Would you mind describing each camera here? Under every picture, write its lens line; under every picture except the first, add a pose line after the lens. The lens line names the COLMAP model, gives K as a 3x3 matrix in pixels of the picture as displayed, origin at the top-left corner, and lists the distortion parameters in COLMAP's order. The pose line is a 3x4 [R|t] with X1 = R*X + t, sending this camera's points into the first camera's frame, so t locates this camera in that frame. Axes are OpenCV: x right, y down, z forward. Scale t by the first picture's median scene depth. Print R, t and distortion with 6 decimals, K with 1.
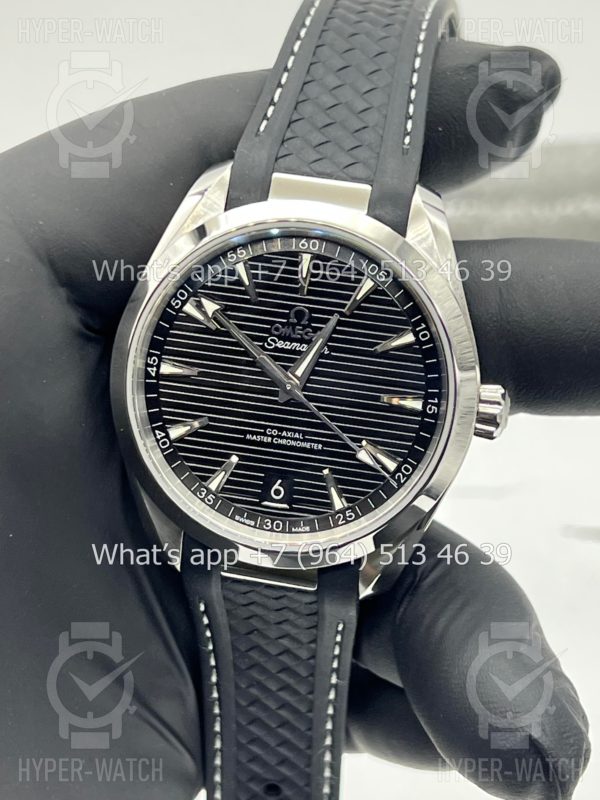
lens RADIAL K [[1928.2, 0, 294.4], [0, 1928.2, 378.6], [0, 0, 1]] dist [0.287083, 0.000000]
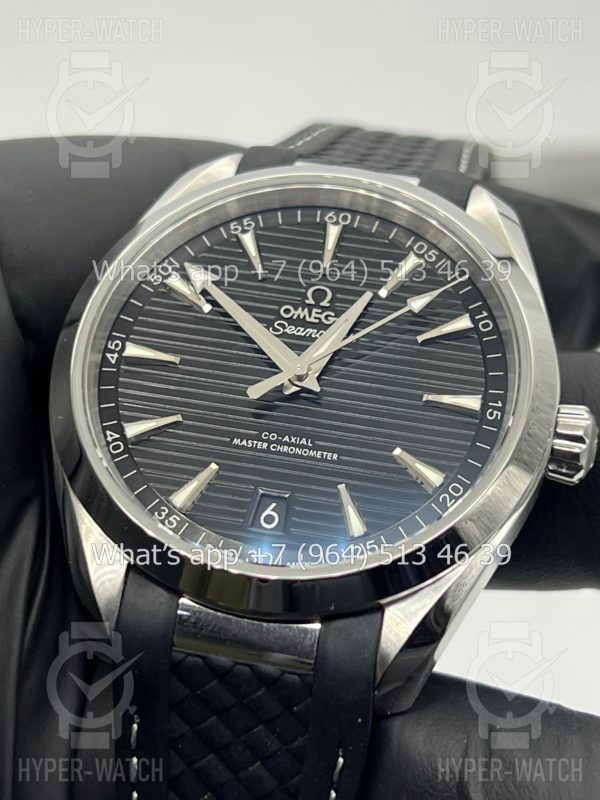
lens RADIAL K [[1928.2, 0, 300.7], [0, 1928.2, 407.1], [0, 0, 1]] dist [0.287083, 0.000000]
pose [[0.995208, 0.095026, 0.023043, -0.017612], [-0.069072, 0.850028, -0.522189, 0.393267], [-0.069209, 0.518095, 0.852518, 0.380534]]
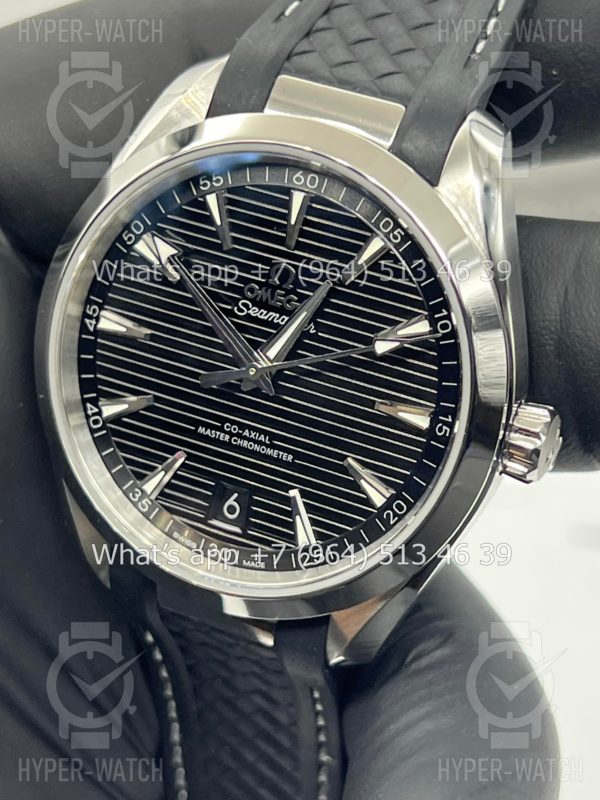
lens RADIAL K [[1928.2, 0, 300.1], [0, 1928.2, 401.2], [0, 0, 1]] dist [0.287083, 0.000000]
pose [[0.967545, 0.140261, -0.210199, 0.167110], [-0.127664, 0.989170, 0.072413, -0.039194], [0.218080, -0.043228, 0.974973, 0.288826]]
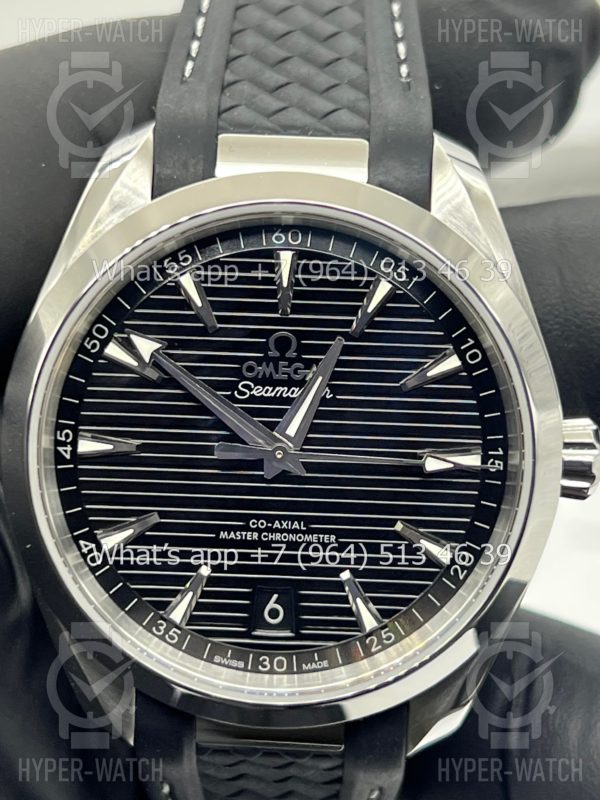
lens RADIAL K [[1928.2, 0, 301.3], [0, 1928.2, 400.4], [0, 0, 1]] dist [0.287083, 0.000000]
pose [[0.989373, -0.103062, 0.102560, -0.060458], [0.103182, 0.994654, 0.004151, -0.015739], [-0.102440, 0.006475, 0.994718, 0.339352]]
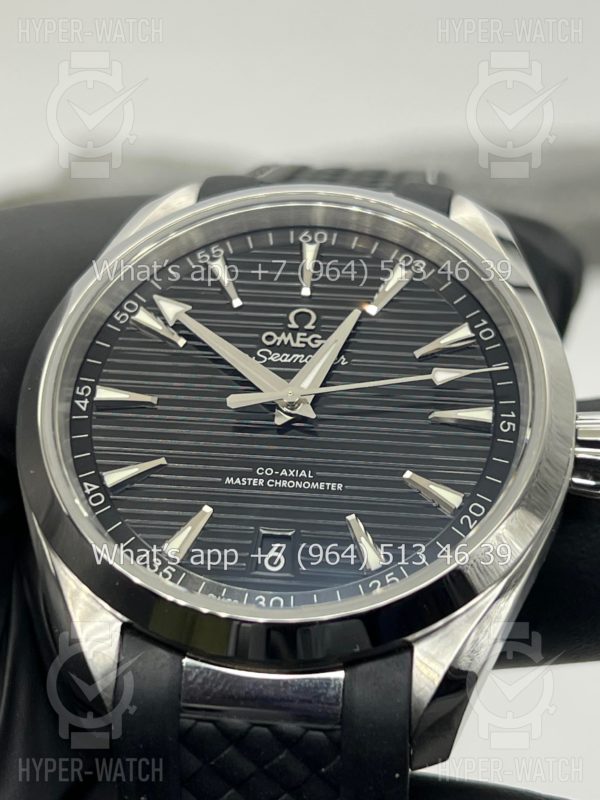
lens RADIAL K [[1928.2, 0, 293.2], [0, 1928.2, 396.4], [0, 0, 1]] dist [0.287083, 0.000000]
pose [[0.997895, 0.011564, 0.063810, -0.043939], [0.028643, 0.804196, -0.593673, 0.394489], [-0.058181, 0.594252, 0.802172, 0.461646]]
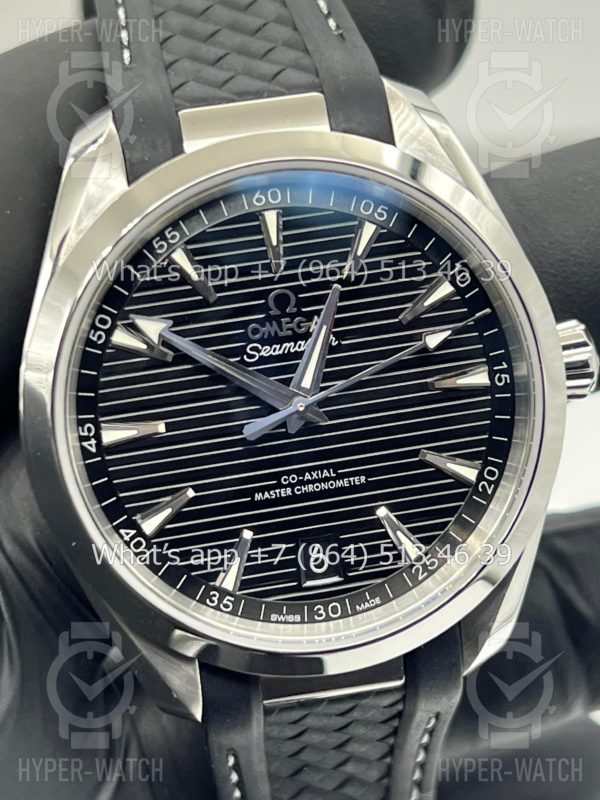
lens RADIAL K [[1928.2, 0, 300.7], [0, 1928.2, 401.8], [0, 0, 1]] dist [0.287083, 0.000000]
pose [[0.930027, -0.284282, 0.232881, -0.157816], [0.289030, 0.957214, 0.014224, -0.006907], [-0.226961, 0.054081, 0.972401, 0.339422]]
